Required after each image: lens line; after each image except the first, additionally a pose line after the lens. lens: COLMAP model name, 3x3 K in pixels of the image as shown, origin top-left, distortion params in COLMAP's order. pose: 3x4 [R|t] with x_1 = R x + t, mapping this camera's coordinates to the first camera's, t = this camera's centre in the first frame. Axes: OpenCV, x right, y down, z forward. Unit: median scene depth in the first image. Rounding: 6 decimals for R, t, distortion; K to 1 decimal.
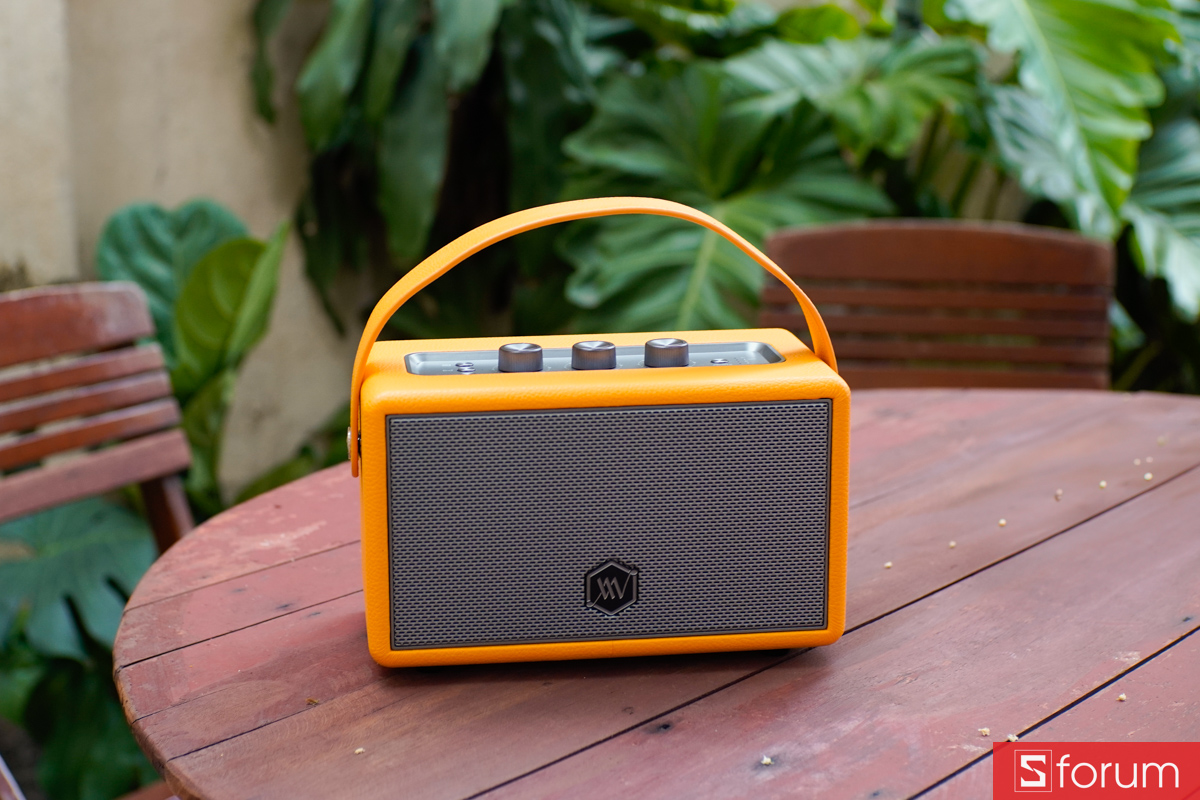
lens RADIAL K [[2533.2, 0, 600.0], [0, 2533.2, 400.0], [0, 0, 1]] dist [-0.225675, 0.245040]
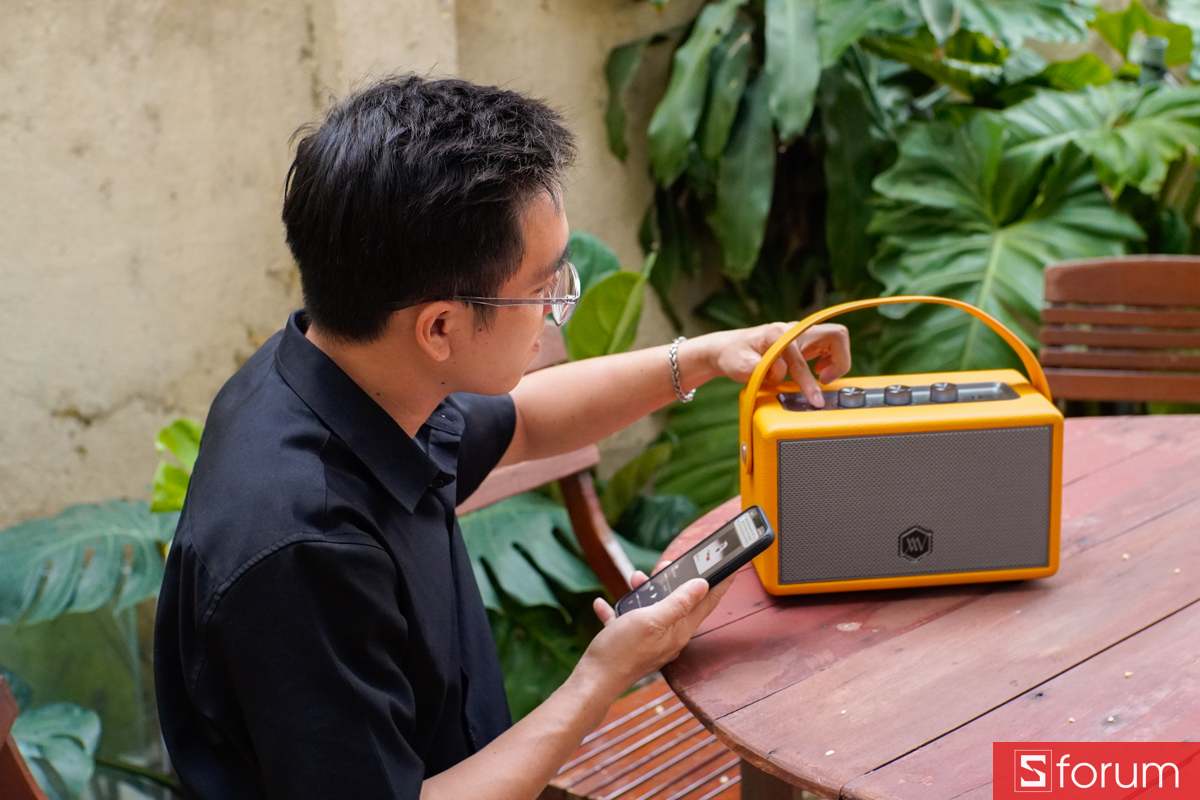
lens RADIAL K [[2533.2, 0, 600.0], [0, 2533.2, 400.0], [0, 0, 1]] dist [-0.225675, 0.245040]
pose [[0.997317, -0.001999, -0.073172, -0.056777], [0.005279, 0.998988, 0.044665, -0.051413], [0.073008, -0.044932, 0.996319, -0.224555]]
